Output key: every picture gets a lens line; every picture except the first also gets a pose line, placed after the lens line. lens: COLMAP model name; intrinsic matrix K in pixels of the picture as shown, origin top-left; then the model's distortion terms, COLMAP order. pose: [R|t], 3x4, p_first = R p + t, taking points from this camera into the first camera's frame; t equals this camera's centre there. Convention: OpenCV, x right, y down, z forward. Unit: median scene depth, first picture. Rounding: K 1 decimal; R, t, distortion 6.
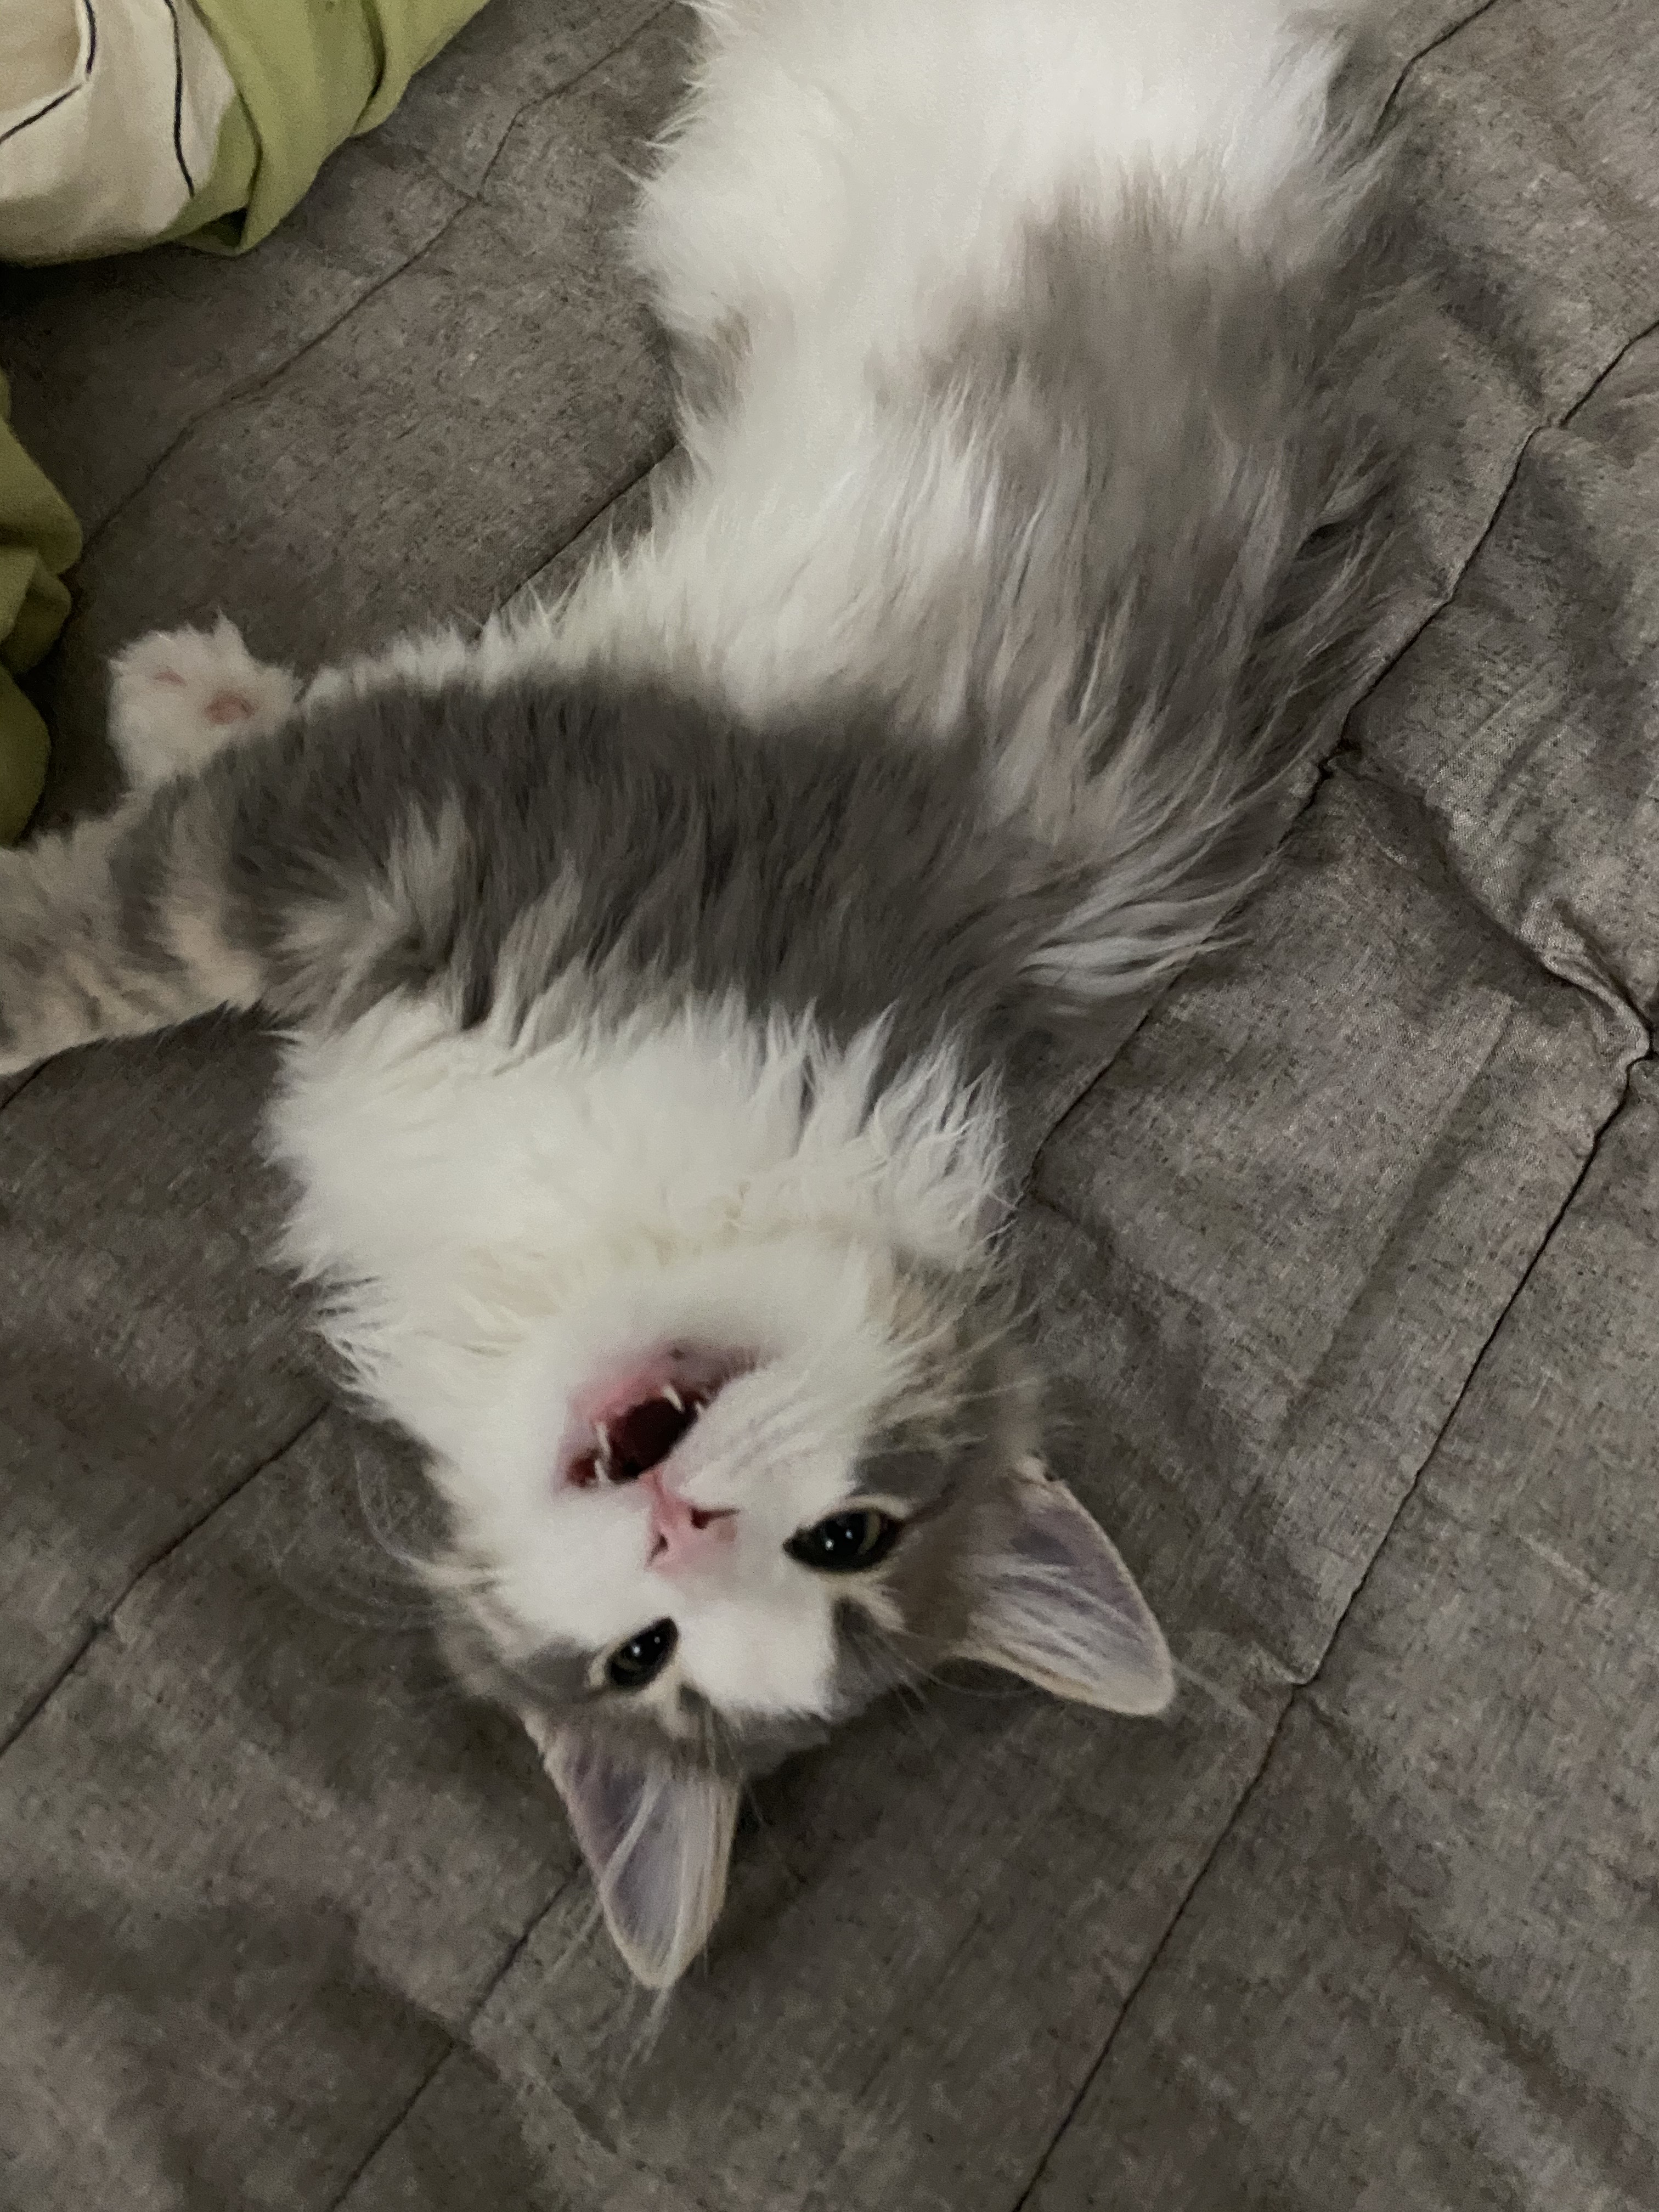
lens RADIAL K [[1692.2, 0, 823.5], [0, 1692.2, 1101.0], [0, 0, 1]] dist [-0.007236, 0.008138]
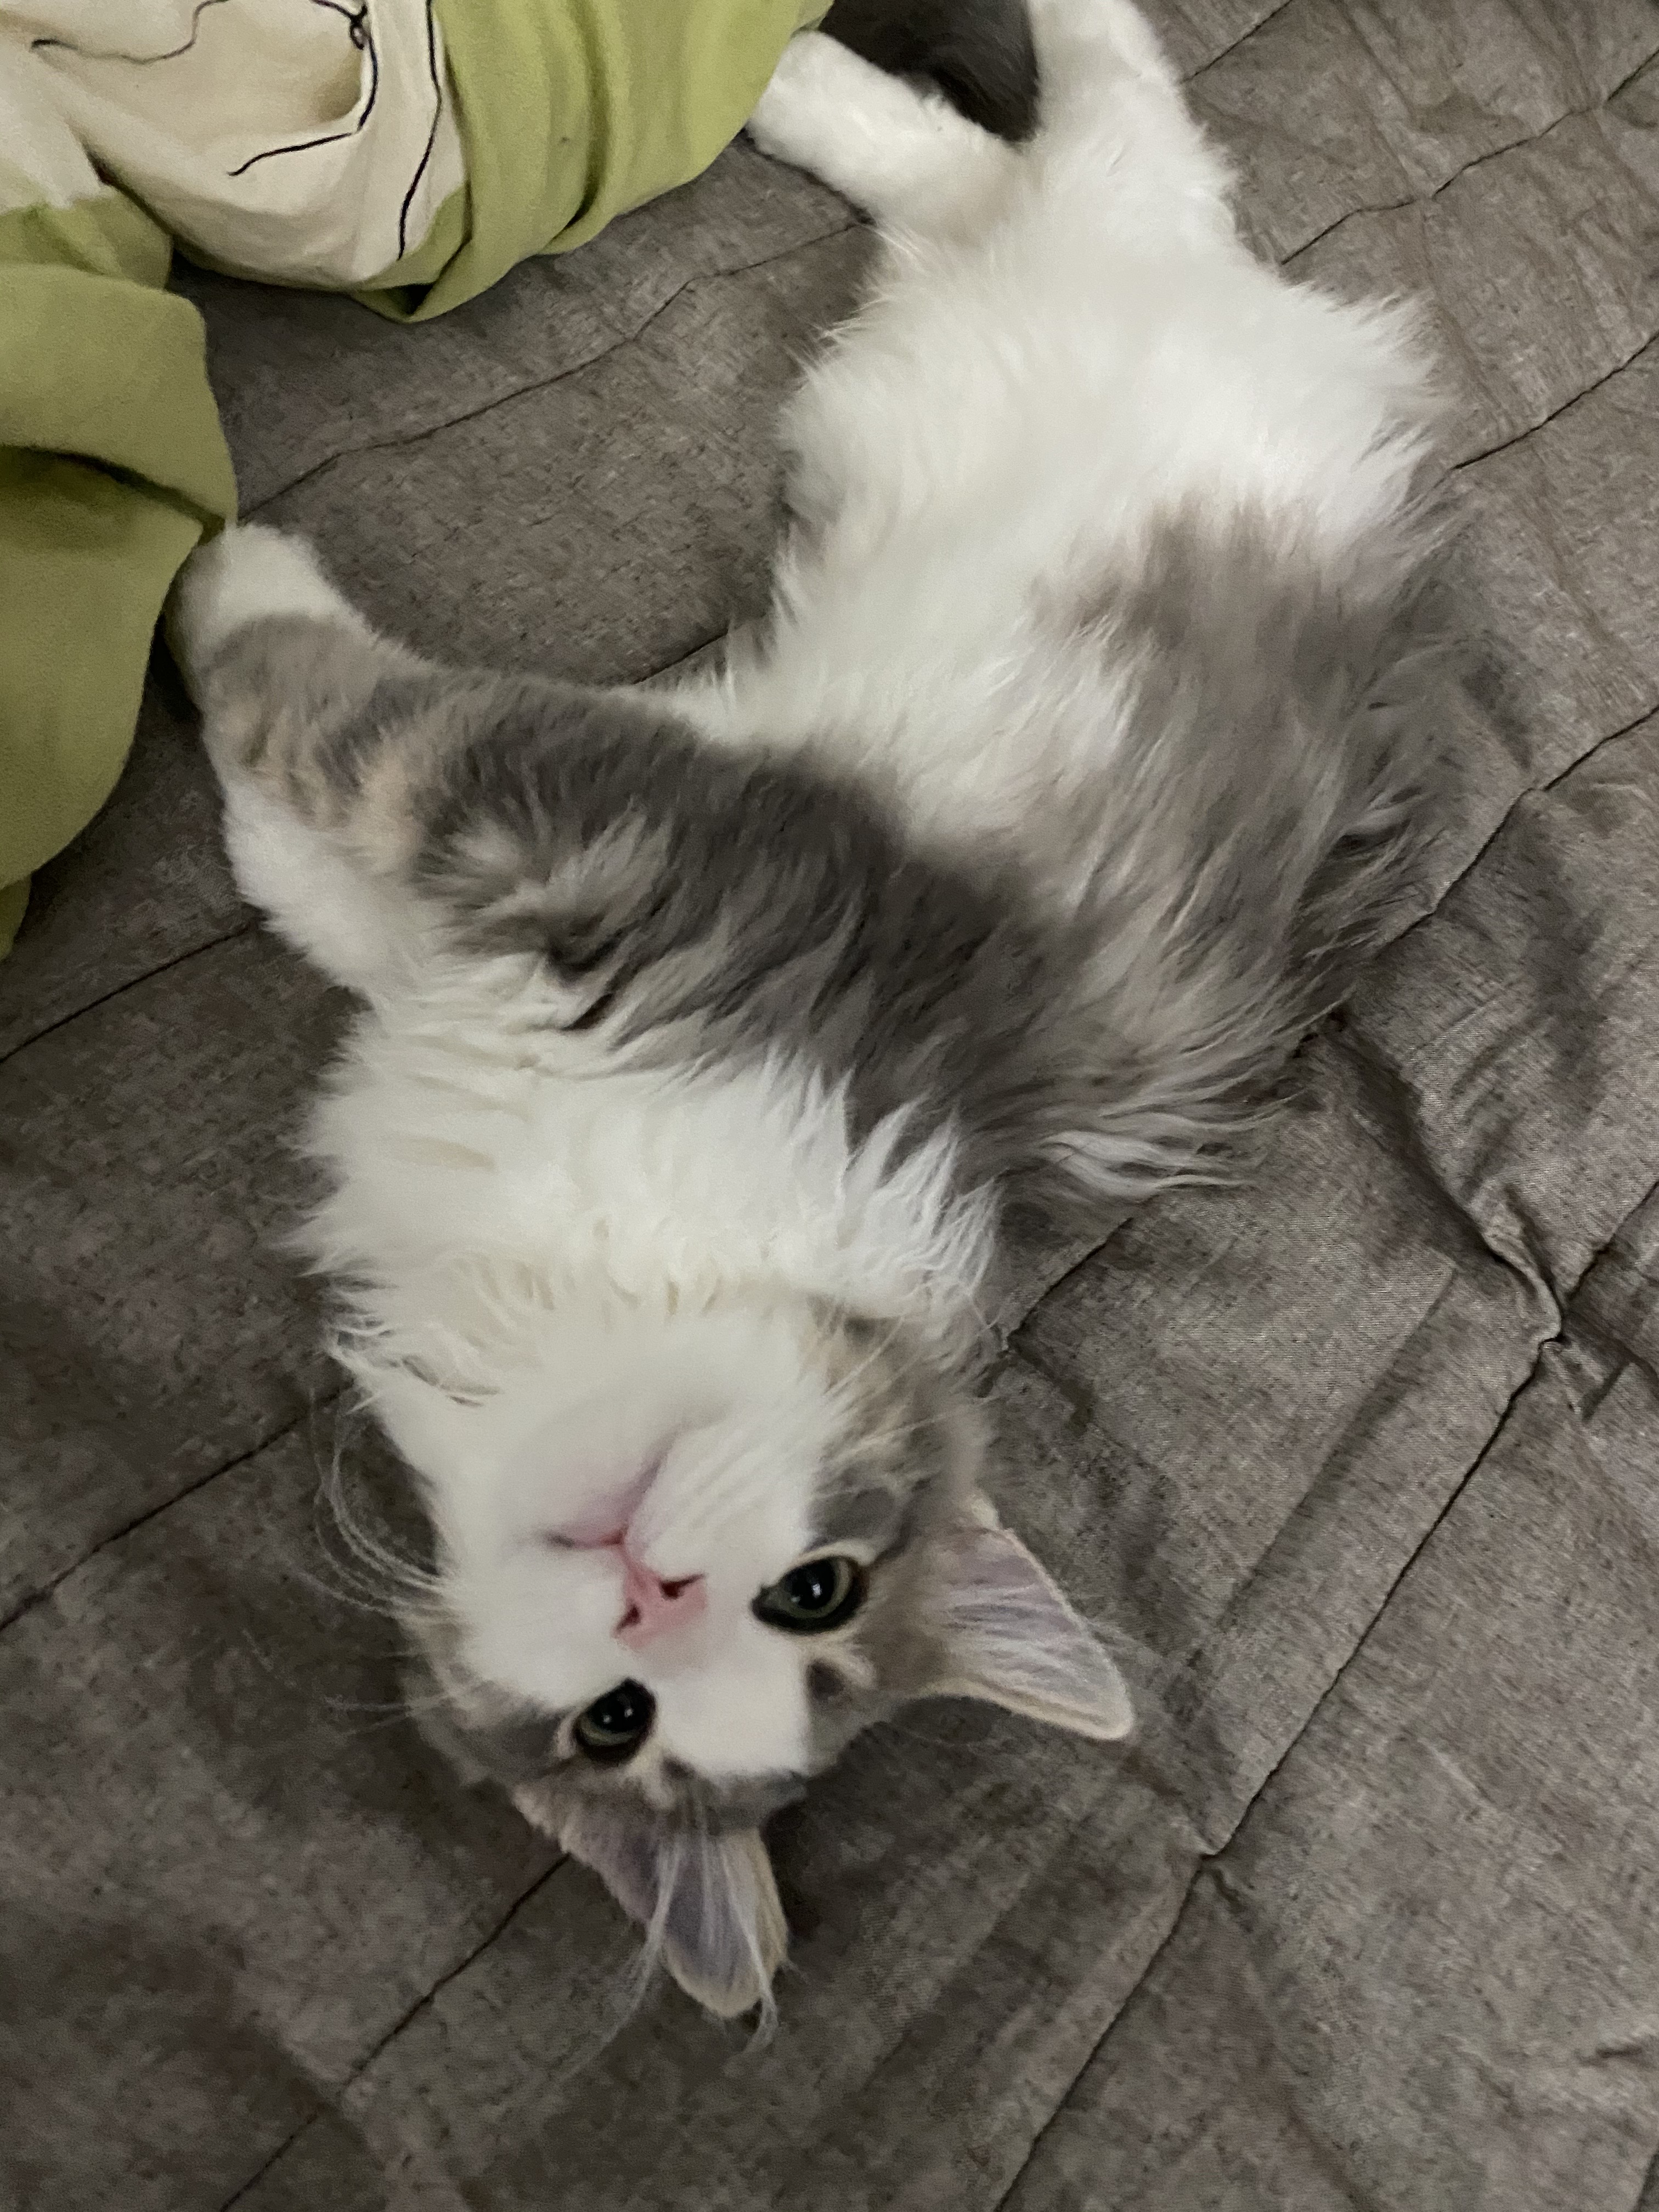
lens RADIAL K [[1692.2, 0, 823.5], [0, 1692.2, 1101.0], [0, 0, 1]] dist [-0.007236, 0.008138]
pose [[0.962233, 0.224074, 0.154591, -0.201512], [-0.203080, 0.969027, -0.140520, 0.081990], [-0.181289, 0.103819, 0.977934, -0.028512]]
